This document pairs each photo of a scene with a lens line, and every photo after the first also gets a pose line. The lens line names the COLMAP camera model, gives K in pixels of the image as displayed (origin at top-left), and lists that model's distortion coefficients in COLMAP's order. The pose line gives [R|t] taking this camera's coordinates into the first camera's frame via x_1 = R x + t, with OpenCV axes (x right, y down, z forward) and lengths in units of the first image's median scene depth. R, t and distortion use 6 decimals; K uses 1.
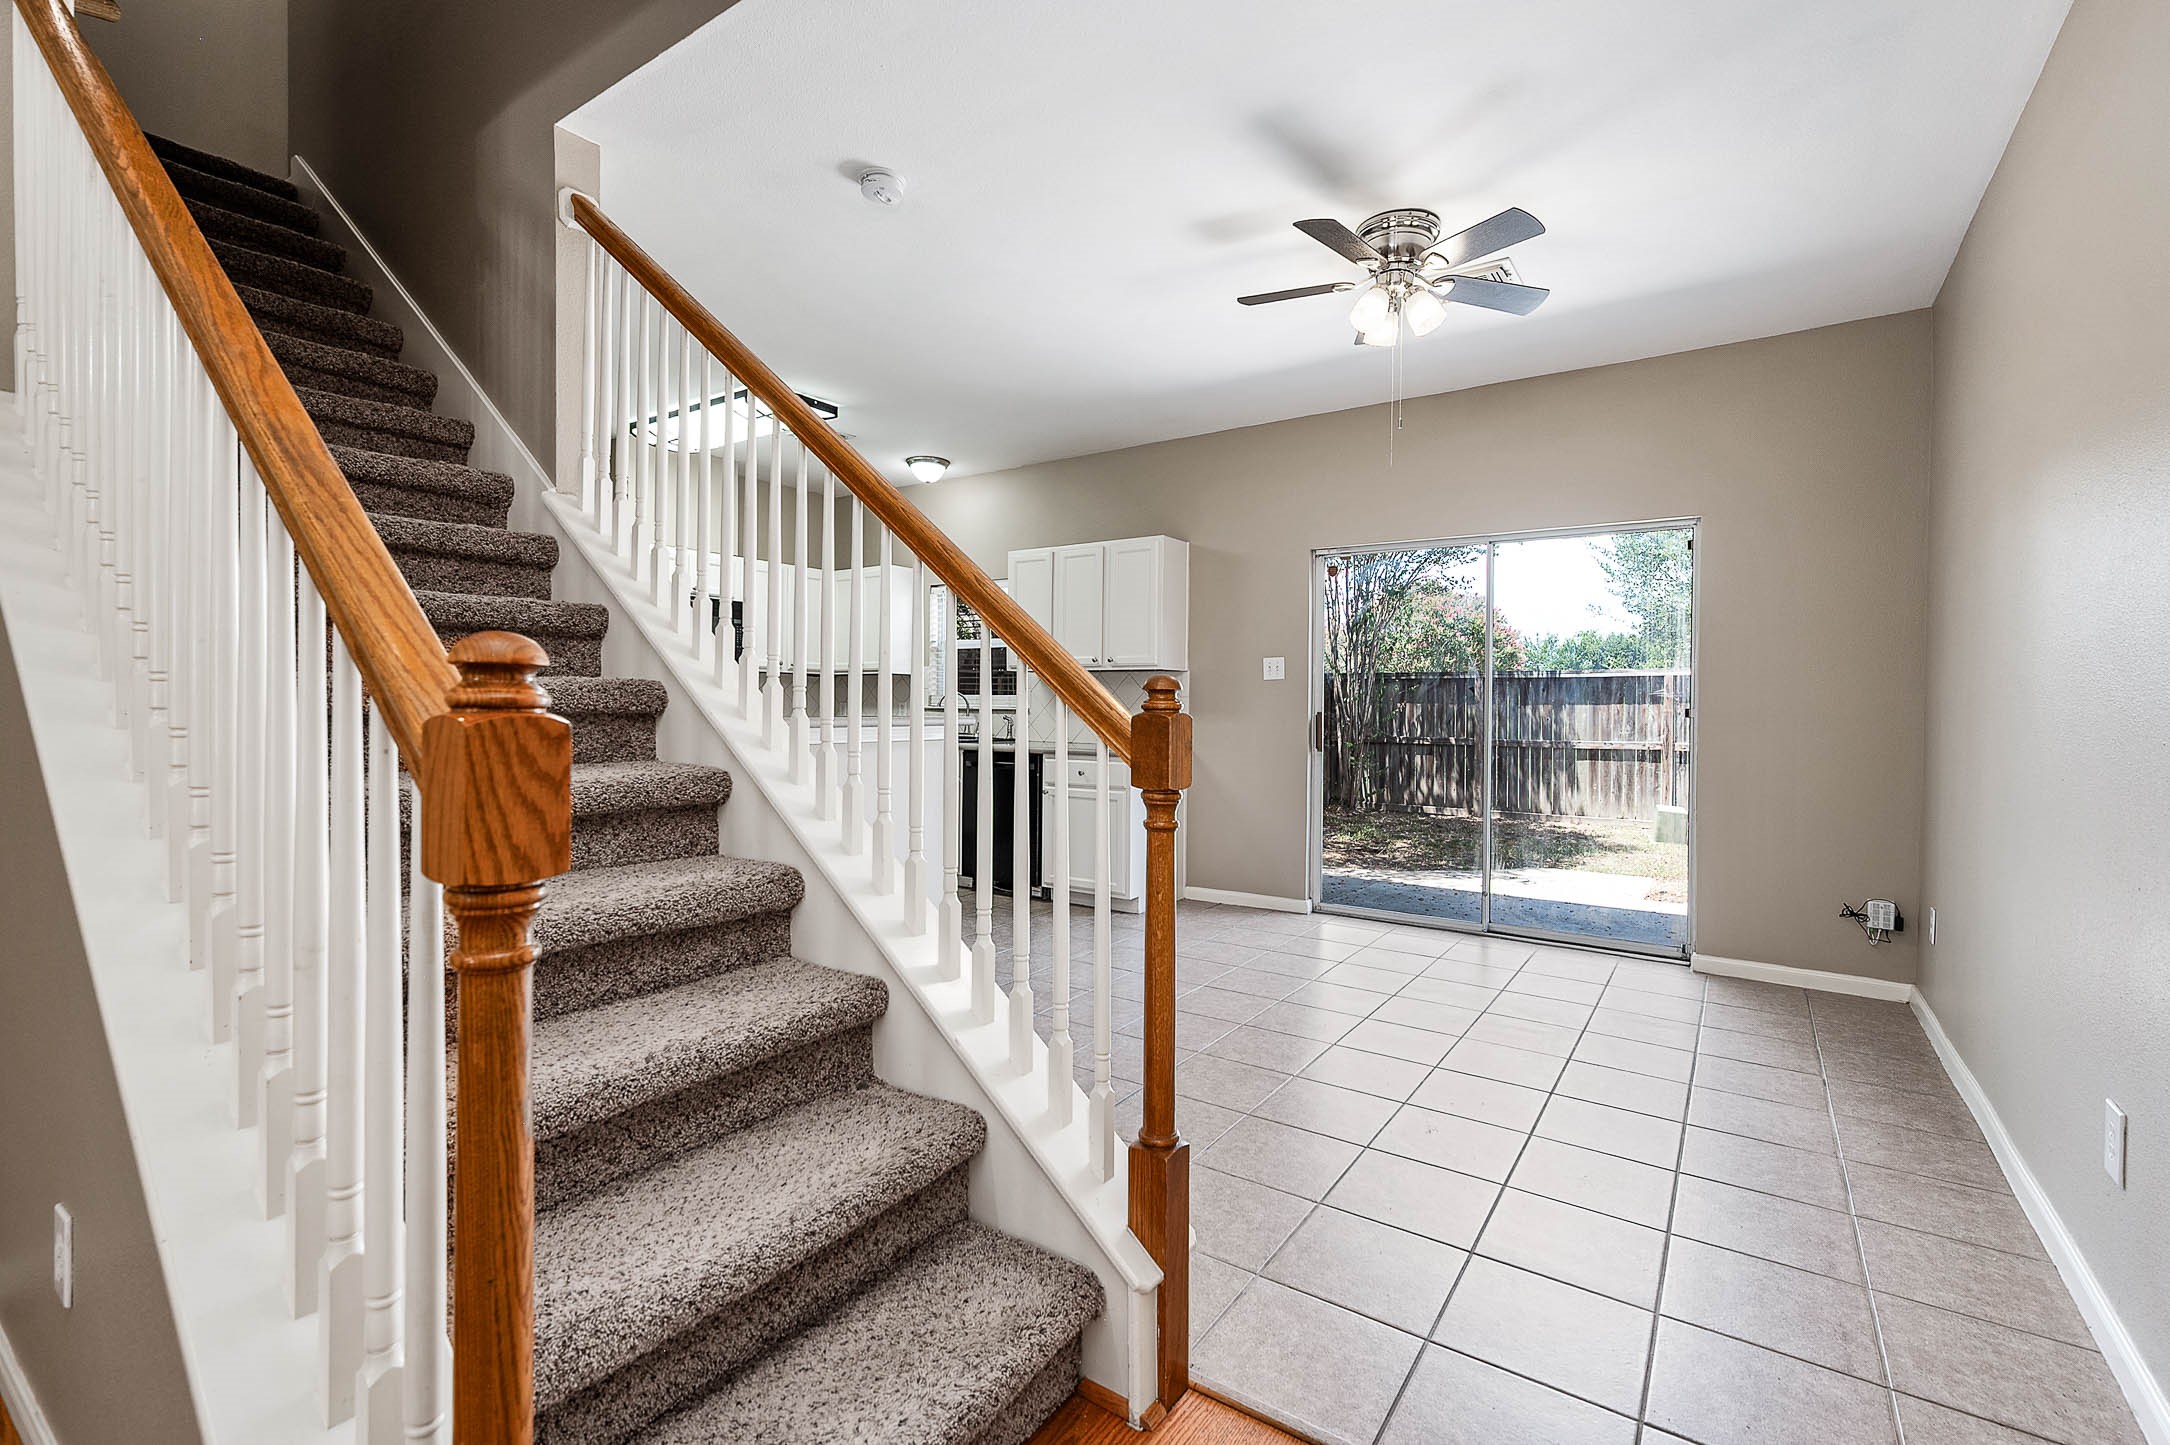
lens RADIAL K [[958.0, 0, 1090.2], [0, 958.0, 714.5], [0, 0, 1]] dist [0.006544, 0.001693]
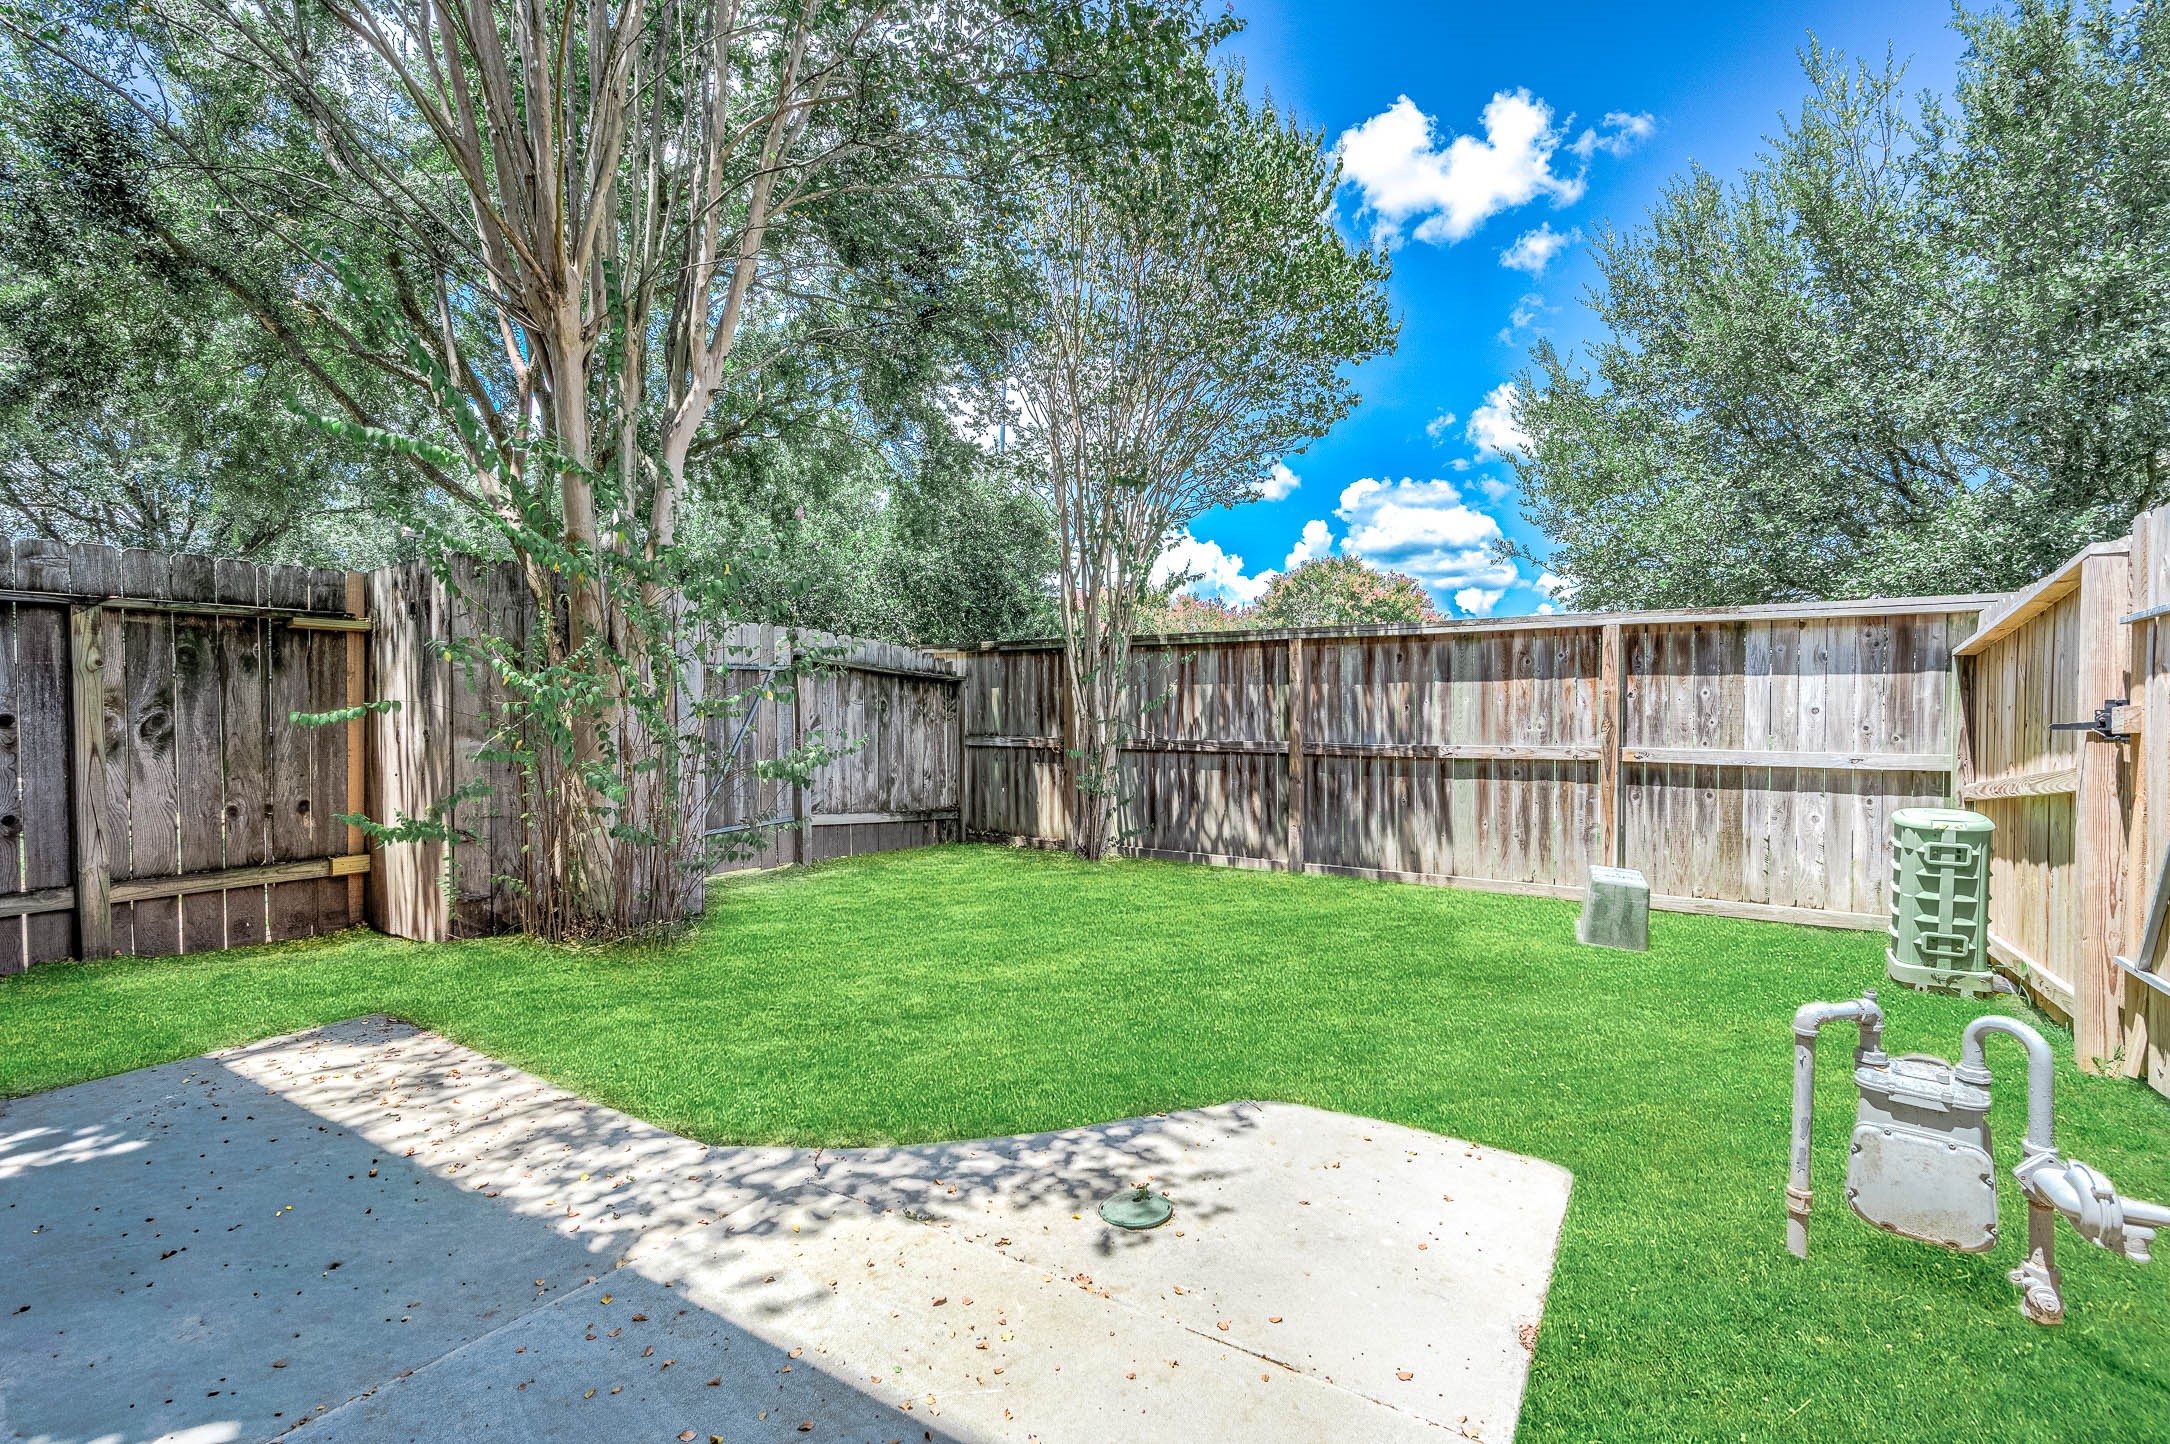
lens RADIAL K [[958.0, 0, 1080.4], [0, 958.0, 715.6], [0, 0, 1]] dist [0.006544, 0.001693]
pose [[0.999190, -0.006036, 0.039787, 0.284559], [0.005969, 0.999981, 0.001791, 0.008612], [-0.039797, -0.001552, 0.999207, 0.476580]]
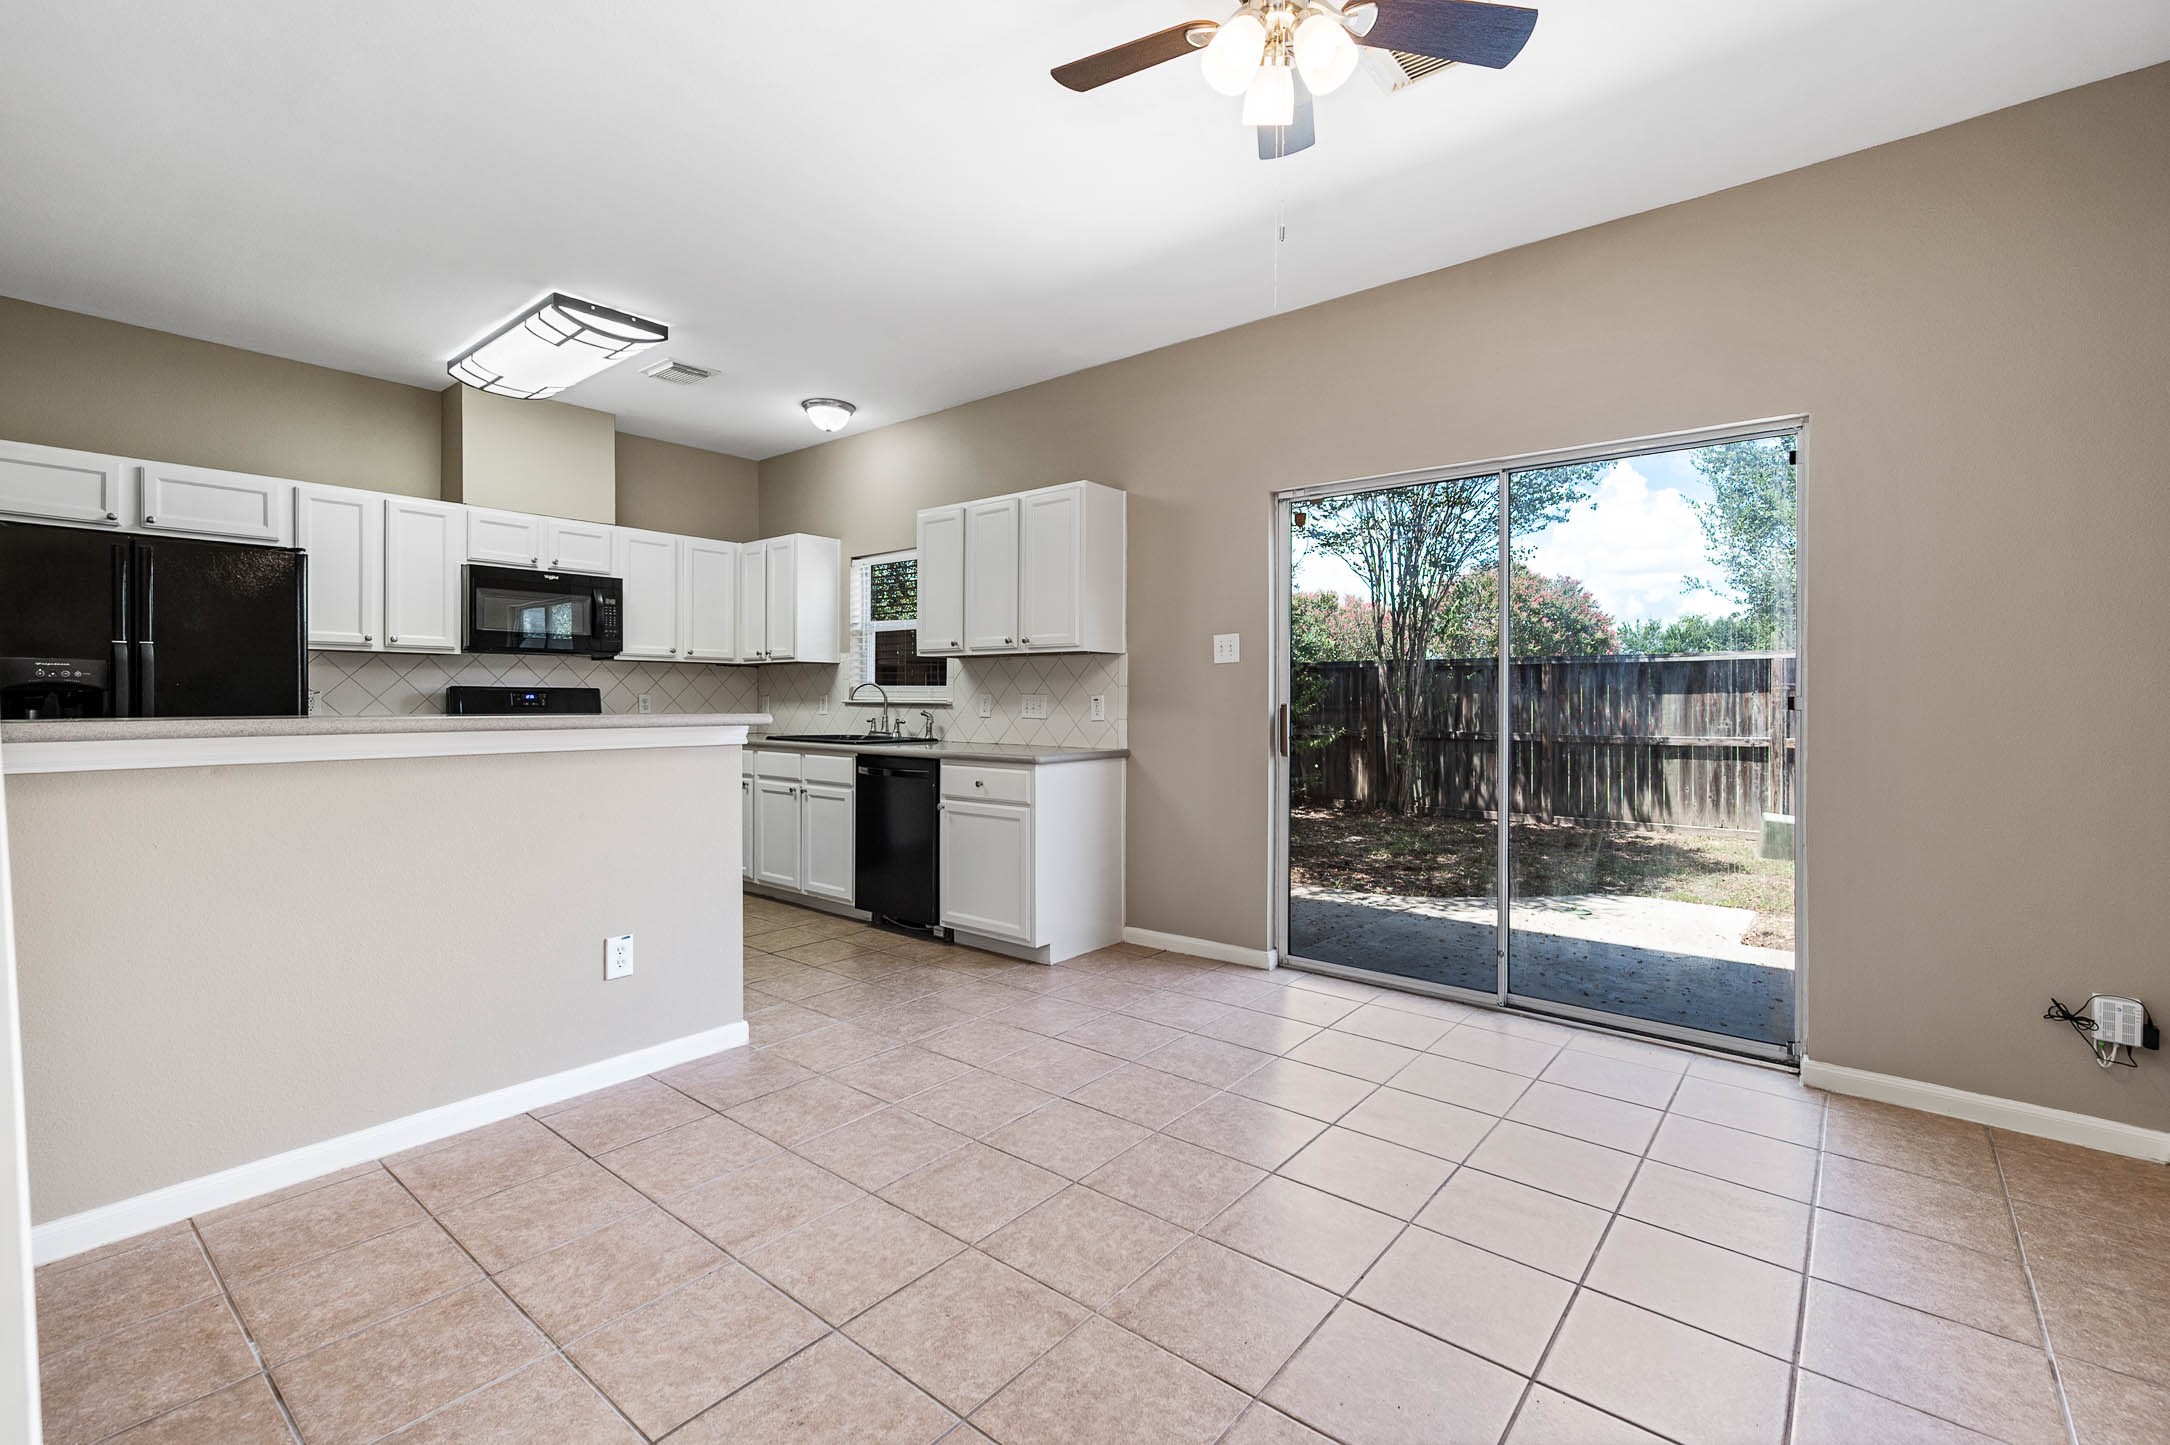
lens RADIAL K [[958.0, 0, 1091.3], [0, 958.0, 703.6], [0, 0, 1]] dist [0.006544, 0.001693]
pose [[0.996503, -0.005770, -0.083363, 0.076735], [0.005373, 0.999973, -0.004981, -0.000148], [0.083389, 0.004515, 0.996507, 0.116602]]
